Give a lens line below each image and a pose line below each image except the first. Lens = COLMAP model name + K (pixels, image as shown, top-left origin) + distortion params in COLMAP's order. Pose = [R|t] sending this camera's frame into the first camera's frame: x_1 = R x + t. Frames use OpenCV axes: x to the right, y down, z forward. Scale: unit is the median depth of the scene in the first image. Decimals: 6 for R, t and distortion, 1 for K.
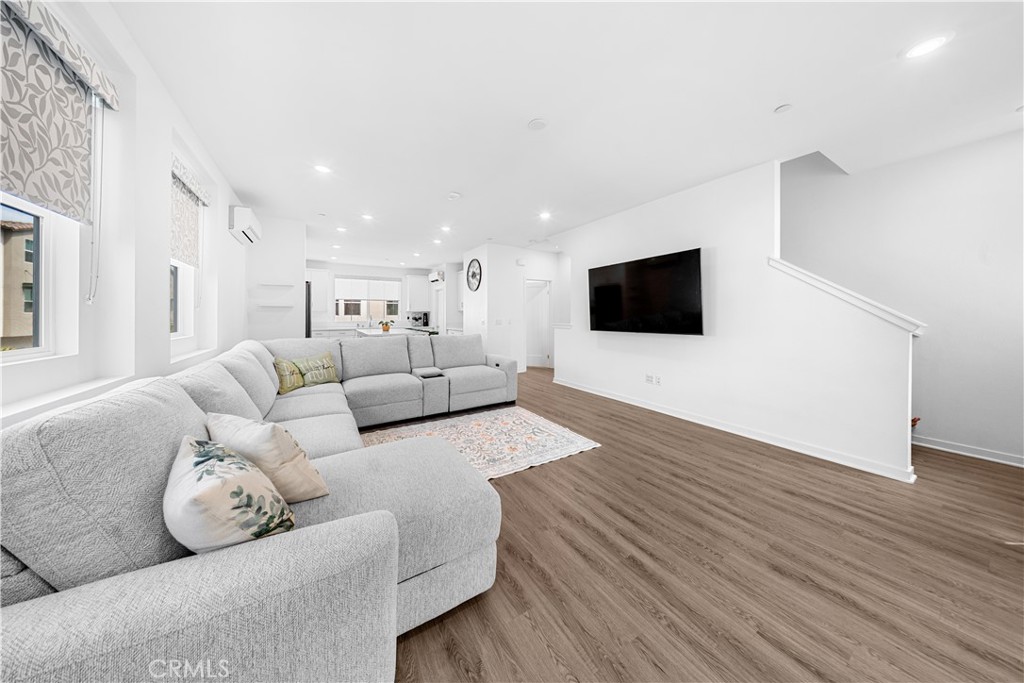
lens RADIAL K [[311.1, 0, 507.9], [0, 311.1, 312.7], [0, 0, 1]] dist [0.000502, -0.000123]
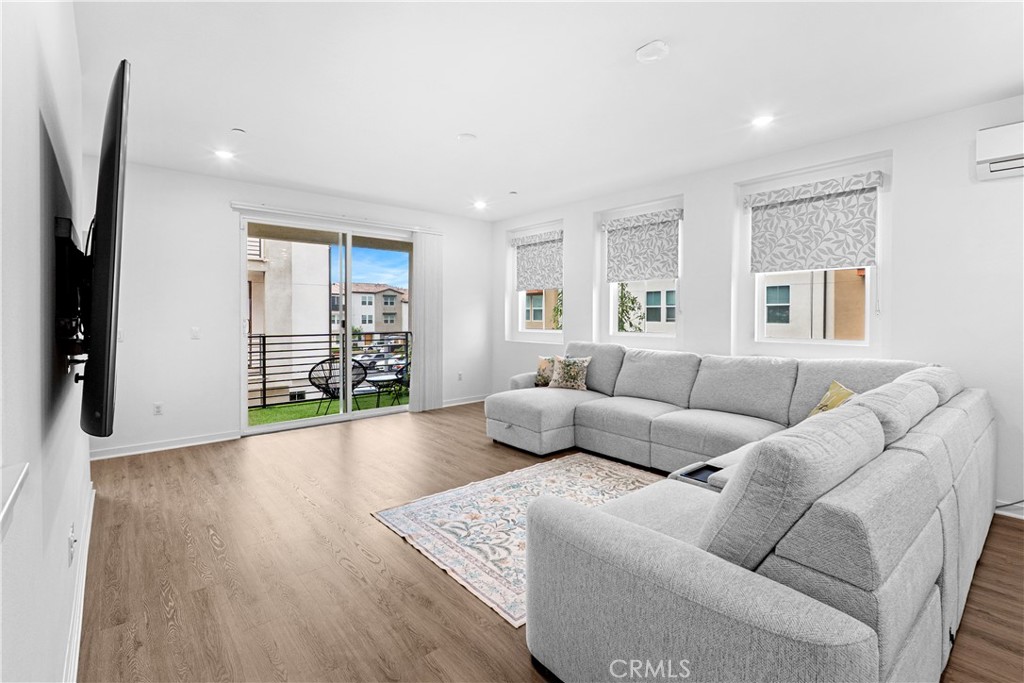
lens RADIAL K [[464.4, 0, 512.2], [0, 464.4, 316.1], [0, 0, 1]] dist [0.011732, 0.000034]
pose [[-0.986315, 0.004130, -0.164821, 0.150754], [0.004888, 0.999979, -0.004196, -0.005337], [0.164800, -0.004944, -0.986315, 1.980794]]
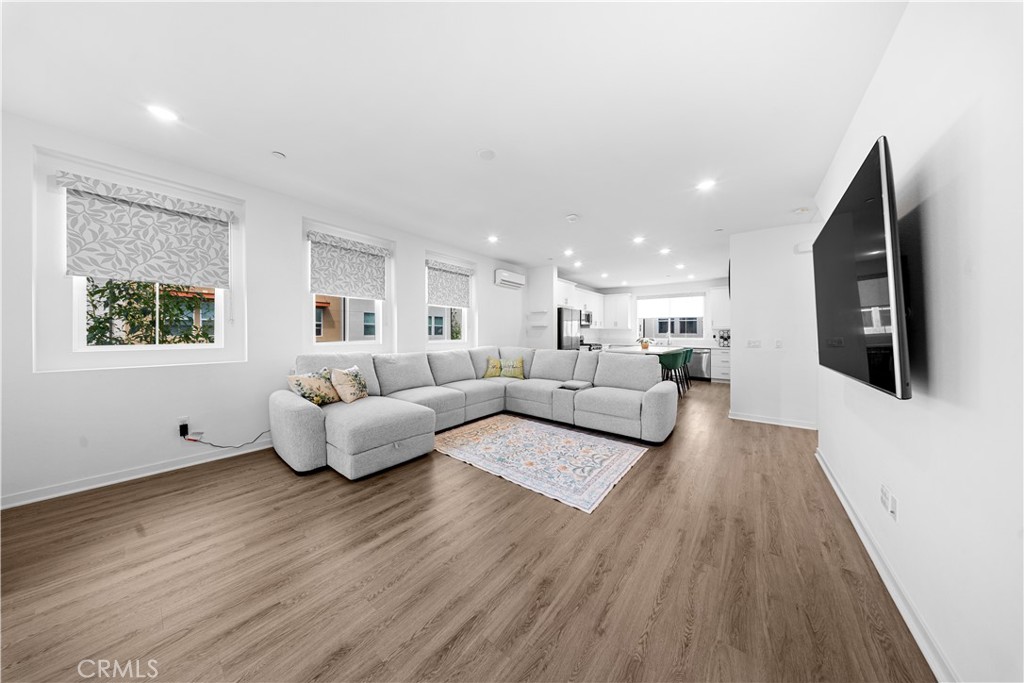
lens RADIAL K [[299.6, 0, 509.9], [0, 299.6, 332.5], [0, 0, 1]] dist [0.000837, -0.000008]
pose [[0.347906, 0.006242, -0.937509, 0.843704], [-0.000943, 0.999980, 0.006308, 0.002793], [0.937529, -0.001311, 0.347904, 0.556754]]
